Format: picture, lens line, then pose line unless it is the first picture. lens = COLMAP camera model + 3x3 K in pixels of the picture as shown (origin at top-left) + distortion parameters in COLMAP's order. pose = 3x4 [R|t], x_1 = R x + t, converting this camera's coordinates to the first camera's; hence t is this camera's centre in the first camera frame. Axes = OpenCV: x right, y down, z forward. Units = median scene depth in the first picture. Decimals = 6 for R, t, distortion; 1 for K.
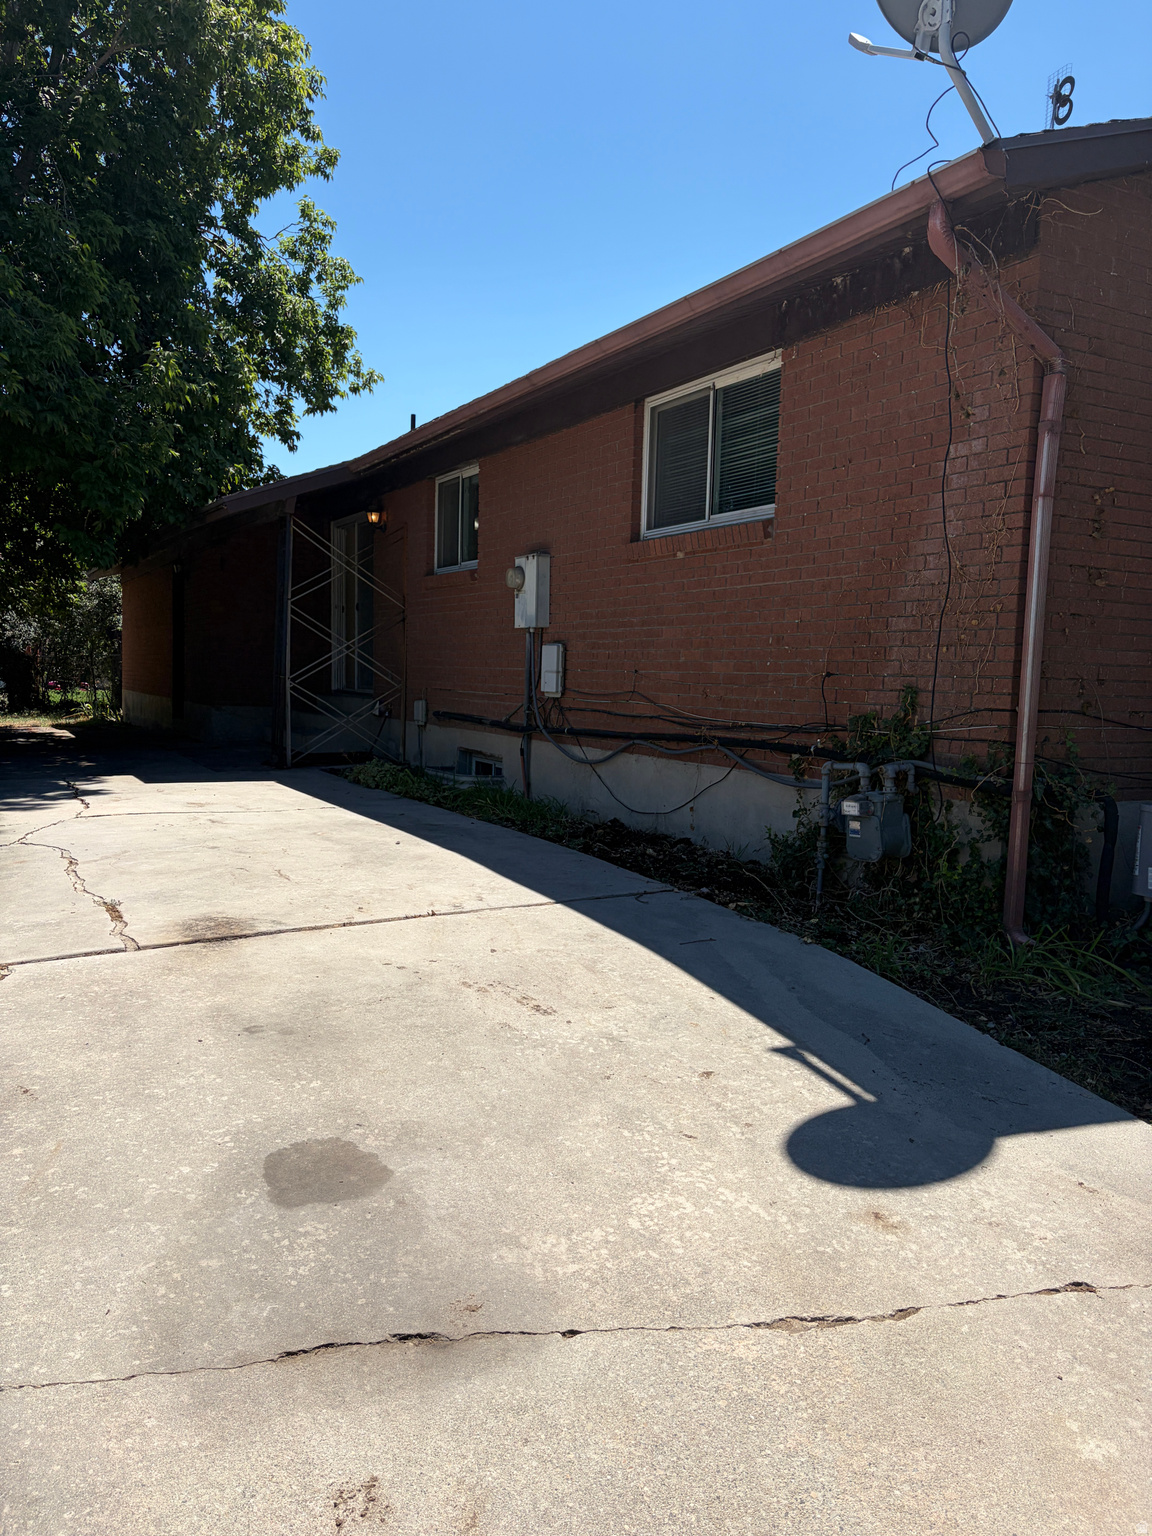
lens RADIAL K [[1156.9, 0, 580.8], [0, 1156.9, 773.1], [0, 0, 1]] dist [0.045008, -0.051559]
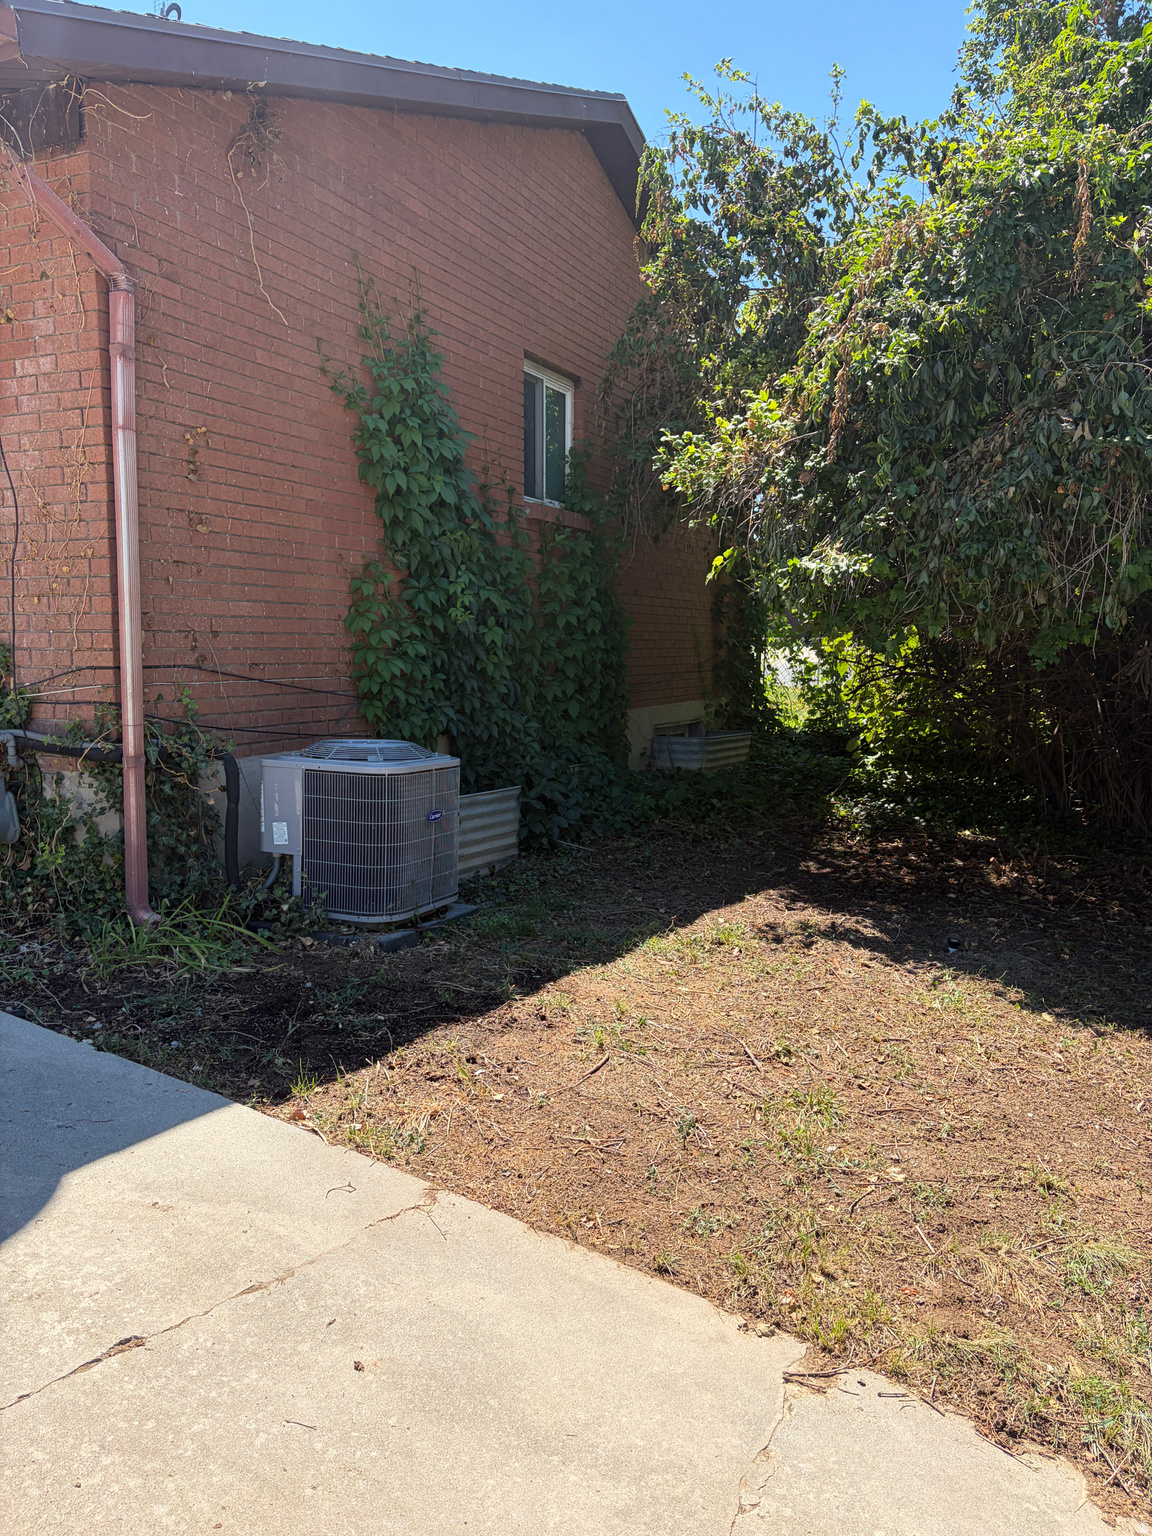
lens RADIAL K [[1156.9, 0, 576.6], [0, 1156.9, 767.2], [0, 0, 1]] dist [0.045008, -0.051559]
pose [[0.800104, -0.090954, 0.592926, 0.115174], [0.071351, 0.995851, 0.056480, -0.002362], [-0.595603, -0.002884, 0.803274, 0.062463]]
